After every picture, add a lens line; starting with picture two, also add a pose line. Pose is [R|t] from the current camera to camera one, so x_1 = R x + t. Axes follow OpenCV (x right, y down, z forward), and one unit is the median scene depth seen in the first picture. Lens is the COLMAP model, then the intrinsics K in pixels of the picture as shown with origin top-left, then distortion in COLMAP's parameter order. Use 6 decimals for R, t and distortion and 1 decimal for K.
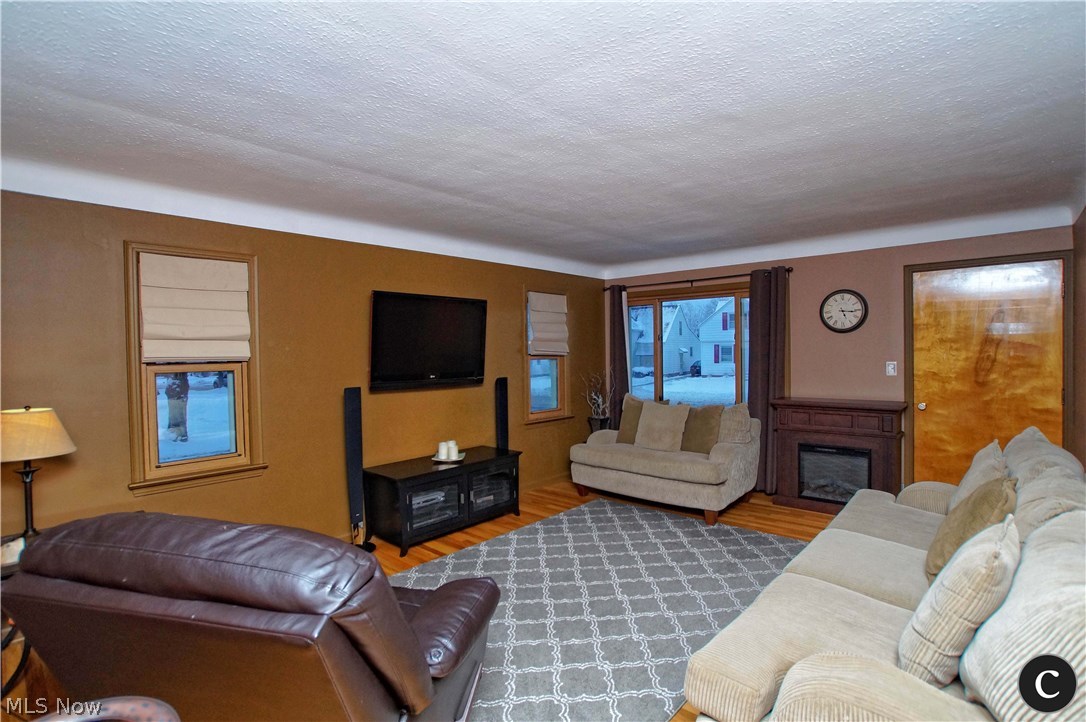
lens RADIAL K [[531.2, 0, 543.0], [0, 531.2, 361.0], [0, 0, 1]] dist [0.000223, 0.000097]
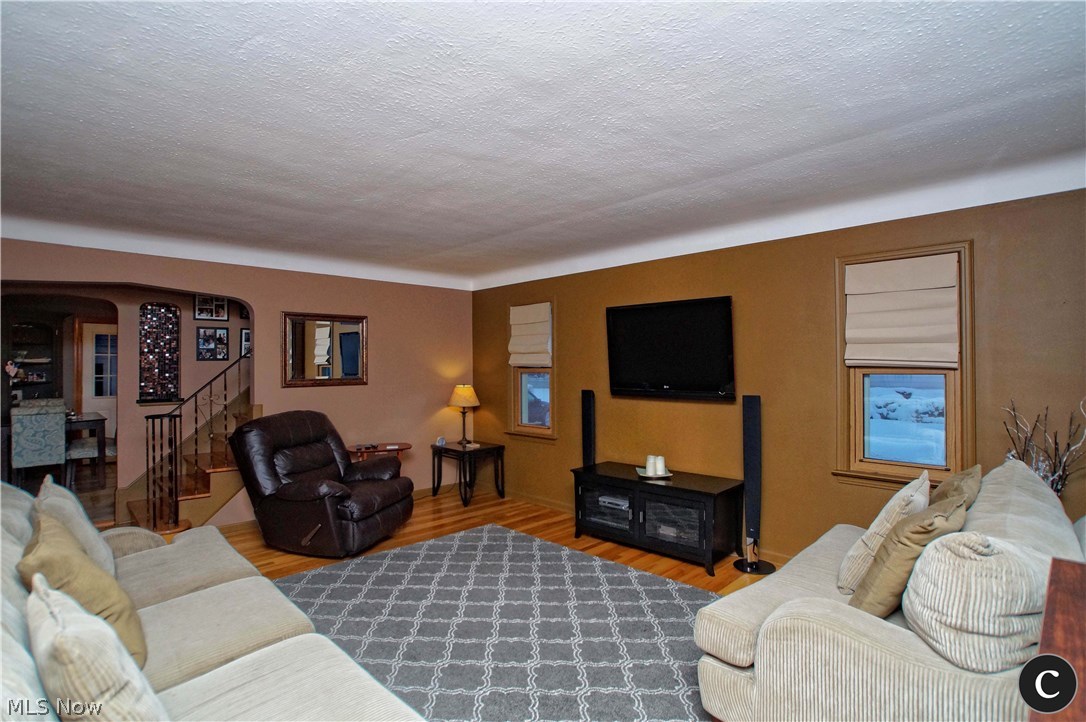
lens RADIAL K [[531.2, 0, 543.0], [0, 531.2, 361.0], [0, 0, 1]] dist [0.000223, 0.000097]
pose [[-0.051542, 0.008512, -0.998635, 0.787652], [0.000278, 0.999964, 0.008509, -0.027141], [0.998671, 0.000161, -0.051542, 0.858430]]
